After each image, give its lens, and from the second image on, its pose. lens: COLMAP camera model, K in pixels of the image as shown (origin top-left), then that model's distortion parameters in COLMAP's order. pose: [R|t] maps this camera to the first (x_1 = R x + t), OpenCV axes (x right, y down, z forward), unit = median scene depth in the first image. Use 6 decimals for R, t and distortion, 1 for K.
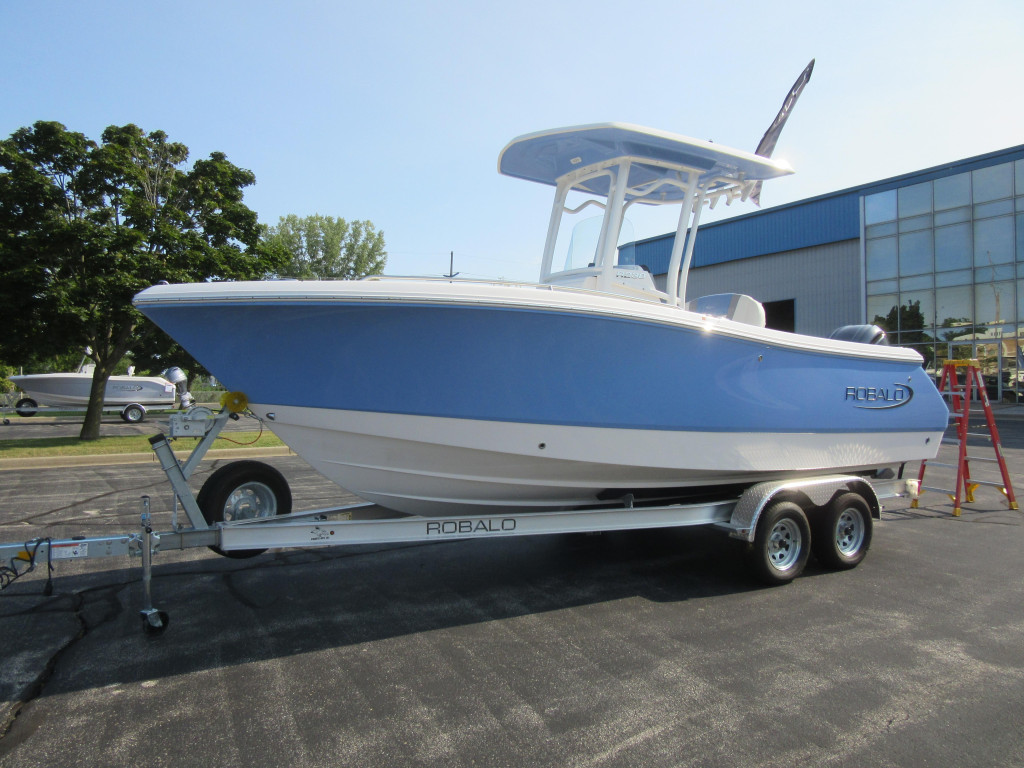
lens RADIAL K [[764.8, 0, 508.3], [0, 764.8, 384.2], [0, 0, 1]] dist [-0.027560, 0.008534]
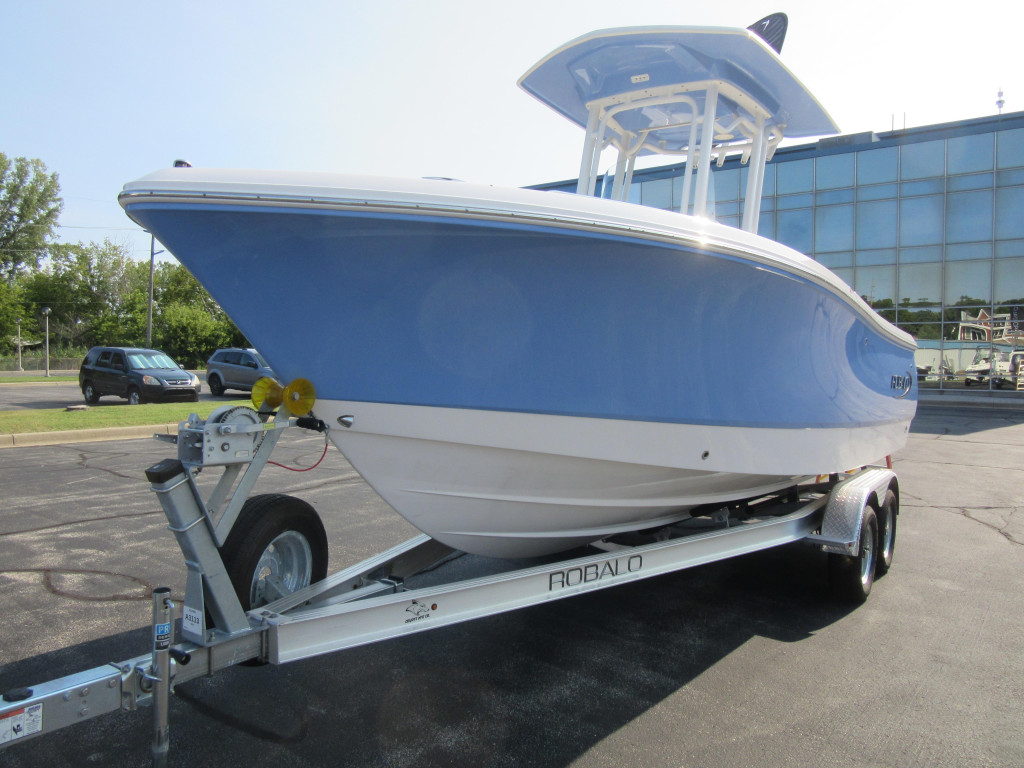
lens RADIAL K [[764.8, 0, 509.7], [0, 764.8, 383.2], [0, 0, 1]] dist [-0.027560, 0.008534]
pose [[0.925095, 0.006247, 0.379685, -0.341778], [-0.018895, 0.999383, 0.029596, -0.004977], [-0.379266, -0.034553, 0.924642, 0.342001]]
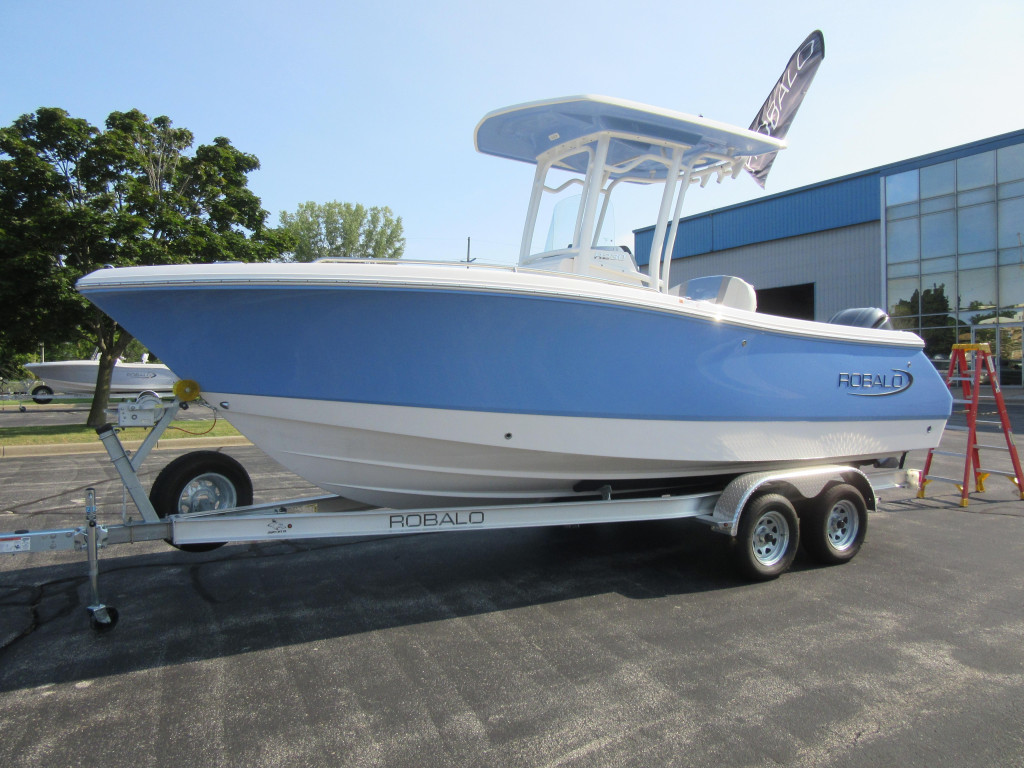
lens RADIAL K [[764.8, 0, 509.5], [0, 764.8, 383.1], [0, 0, 1]] dist [-0.027560, 0.008534]
pose [[0.999654, -0.002181, -0.026205, 0.059886], [0.002631, 0.999850, 0.017130, -0.001243], [0.026163, -0.017193, 0.999510, 0.040105]]
